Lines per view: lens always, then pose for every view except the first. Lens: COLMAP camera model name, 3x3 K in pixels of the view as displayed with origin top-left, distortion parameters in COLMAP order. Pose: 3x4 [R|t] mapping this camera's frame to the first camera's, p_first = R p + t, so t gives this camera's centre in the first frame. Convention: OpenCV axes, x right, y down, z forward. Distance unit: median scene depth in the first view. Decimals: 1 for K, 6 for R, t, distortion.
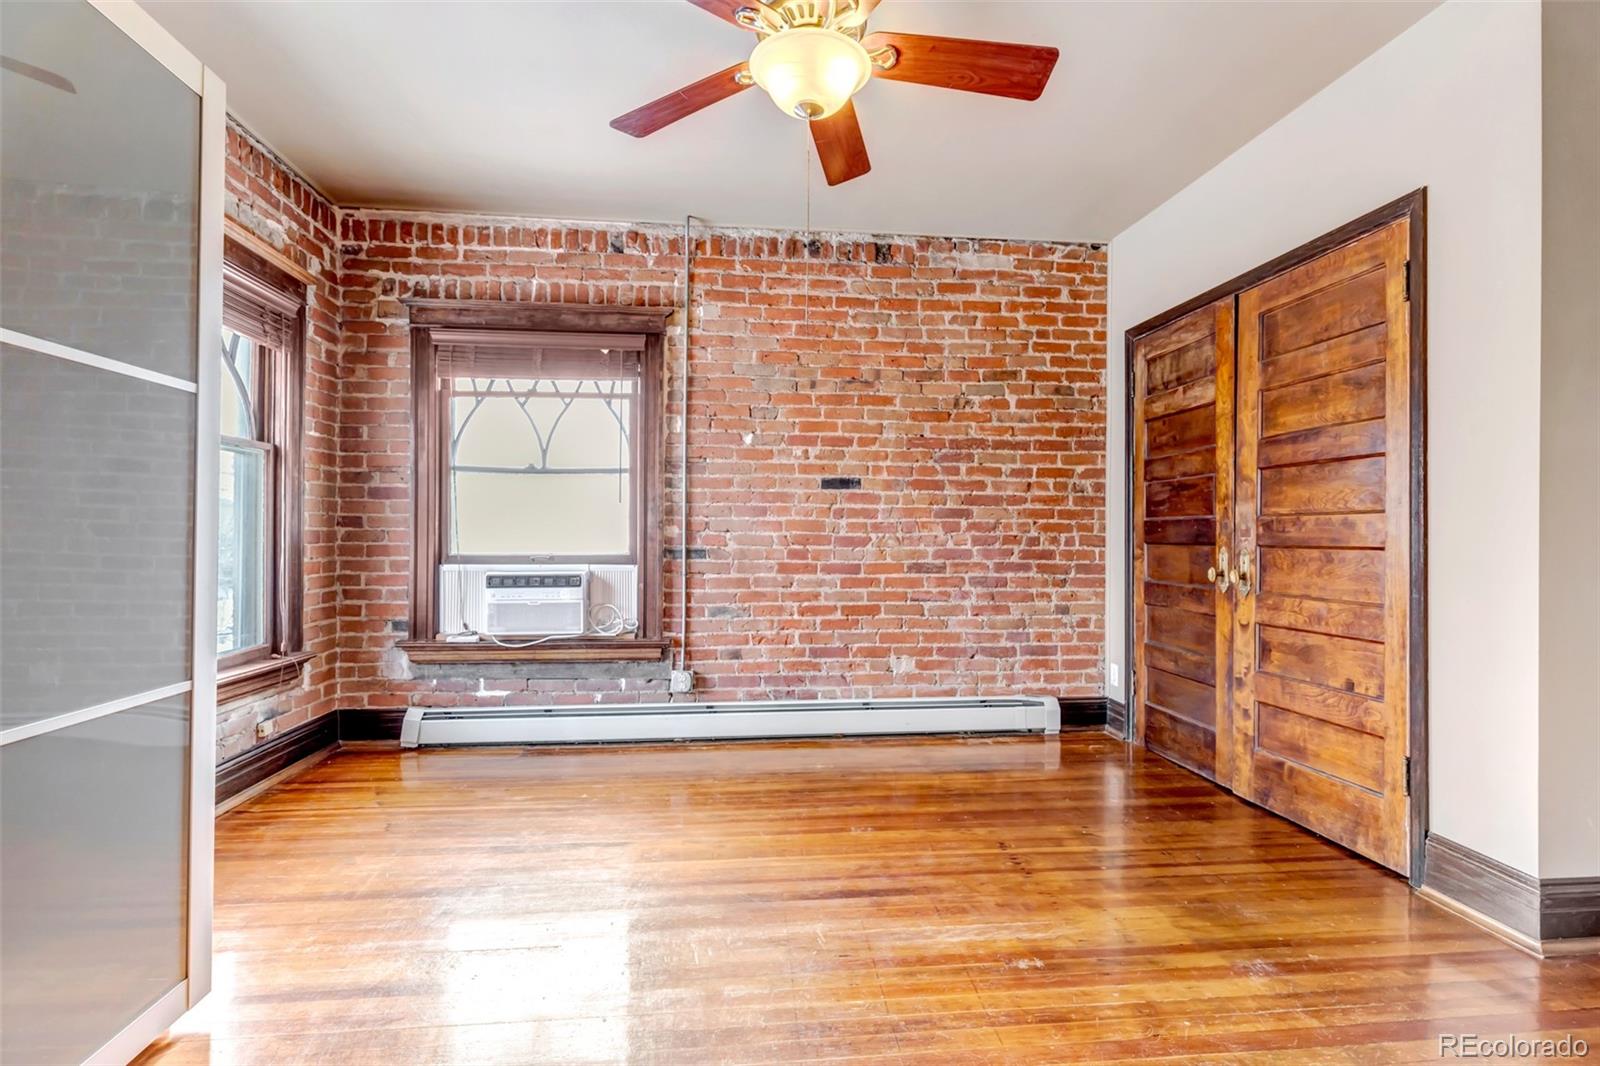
lens RADIAL K [[730.0, 0, 798.7], [0, 730.0, 534.0], [0, 0, 1]] dist [0.002787, 0.000333]
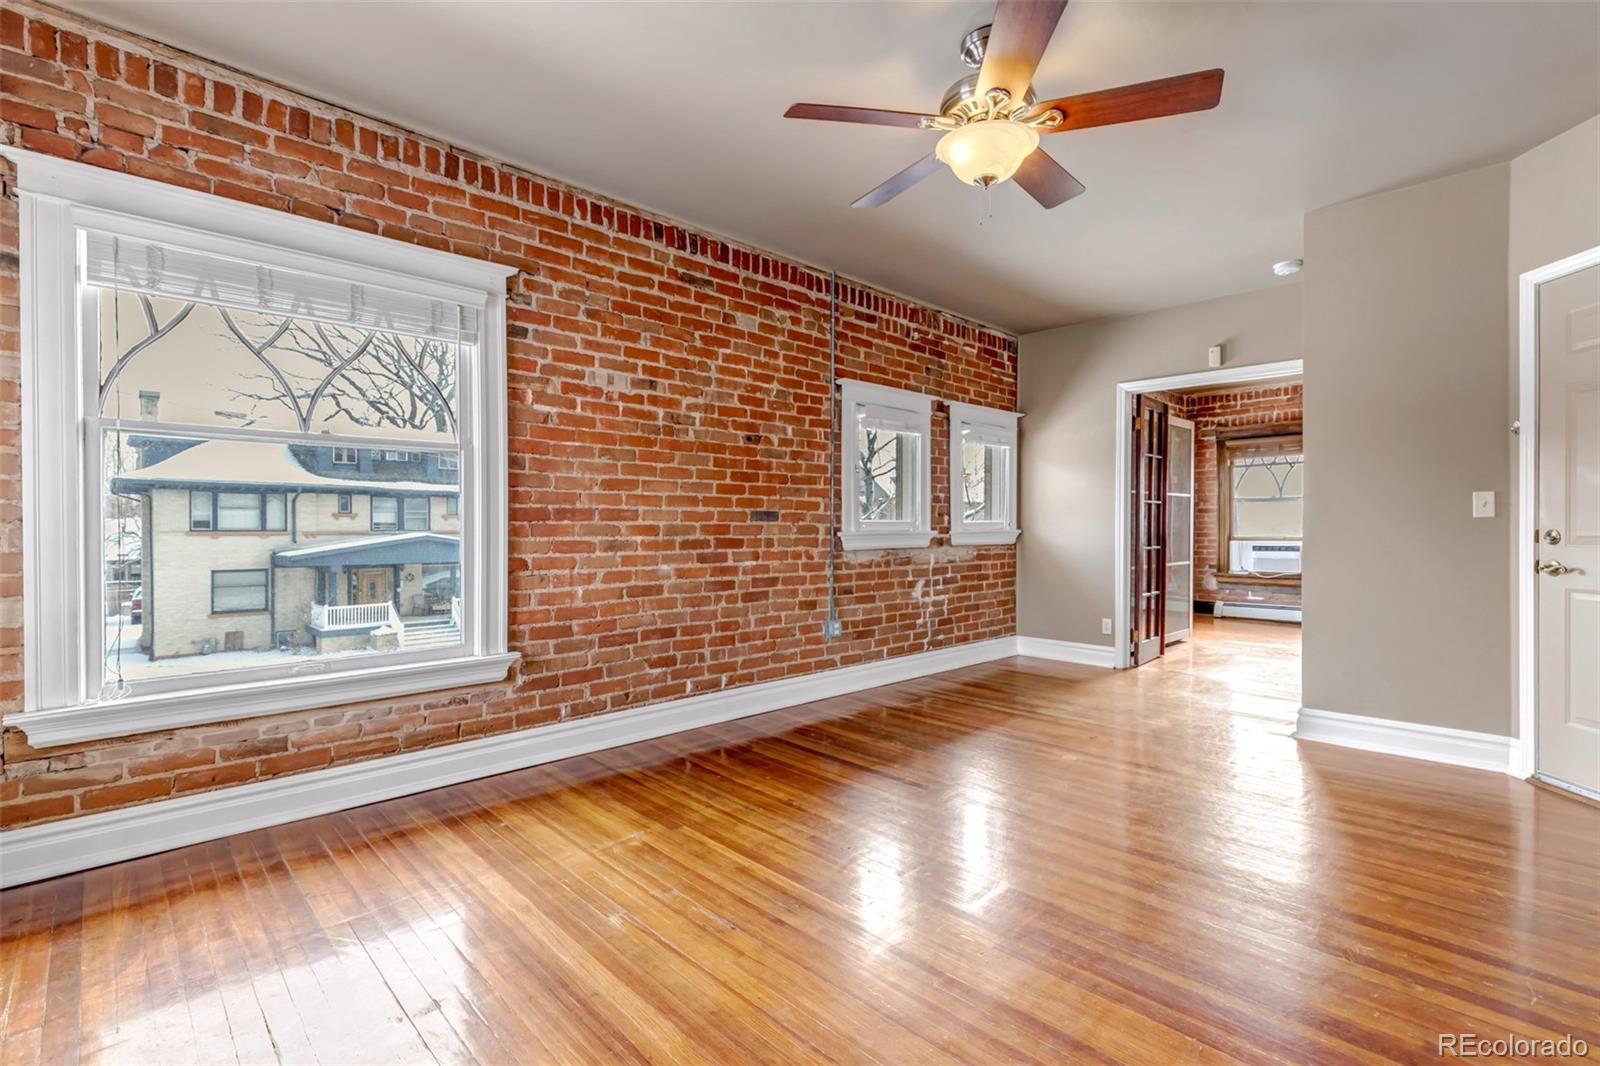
lens RADIAL K [[730.0, 0, 787.3], [0, 730.0, 535.1], [0, 0, 1]] dist [0.002787, 0.000333]
pose [[0.603507, -0.000679, -0.797357, 0.485451], [0.009287, 0.999938, 0.006178, -0.003717], [0.797304, -0.011134, 0.603476, -1.442630]]
